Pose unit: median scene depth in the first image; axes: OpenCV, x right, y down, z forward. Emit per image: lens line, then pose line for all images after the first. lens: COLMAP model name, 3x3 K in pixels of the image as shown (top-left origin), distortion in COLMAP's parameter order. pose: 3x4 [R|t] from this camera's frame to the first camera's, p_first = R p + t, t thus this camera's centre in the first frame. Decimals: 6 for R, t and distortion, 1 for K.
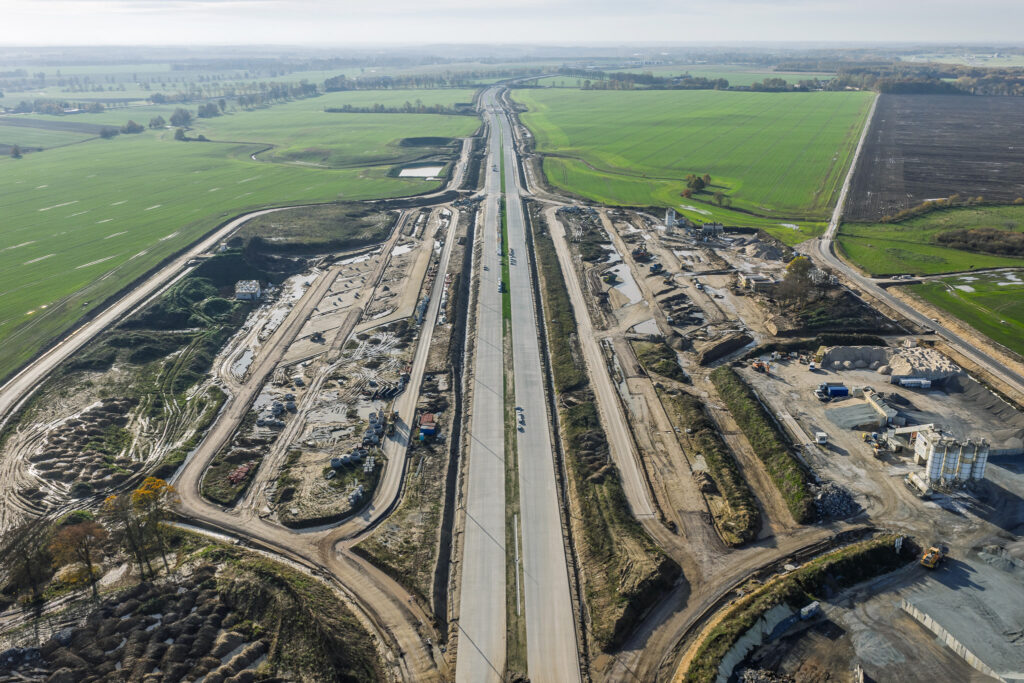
lens RADIAL K [[845.5, 0, 510.9], [0, 845.5, 340.0], [0, 0, 1]] dist [0.004248, -0.008354]
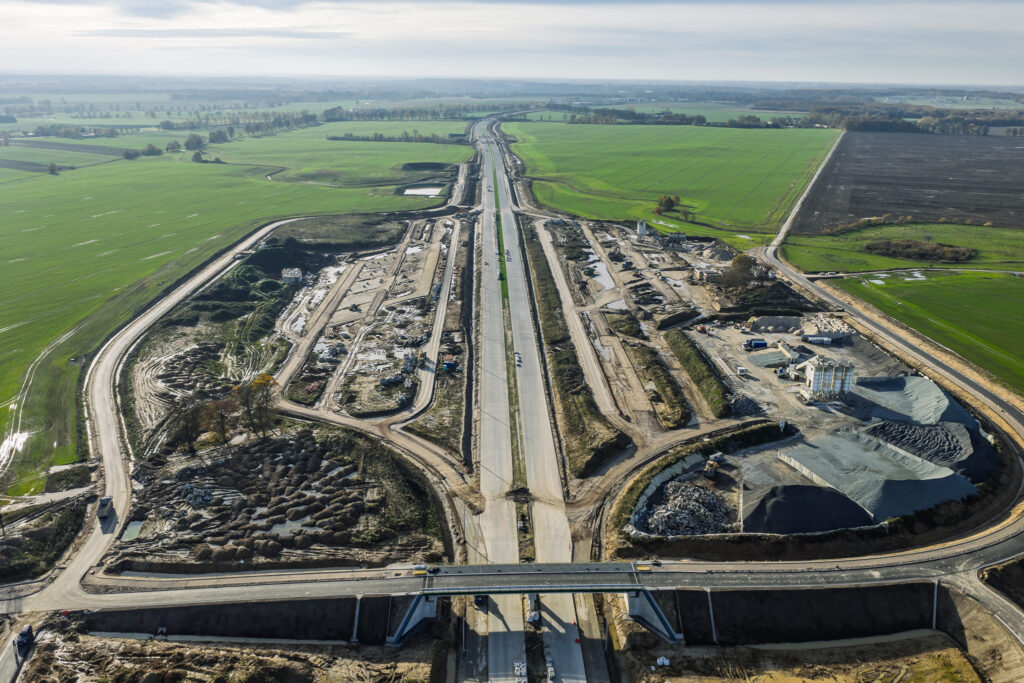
lens RADIAL K [[847.0, 0, 512.0], [0, 847.0, 341.5], [0, 0, 1]] dist [0.007970, -0.015710]
pose [[0.999769, 0.010078, 0.018968, -0.012886], [-0.009362, 0.999254, -0.037474, 0.062322], [-0.019331, 0.037287, 0.999118, -0.176122]]
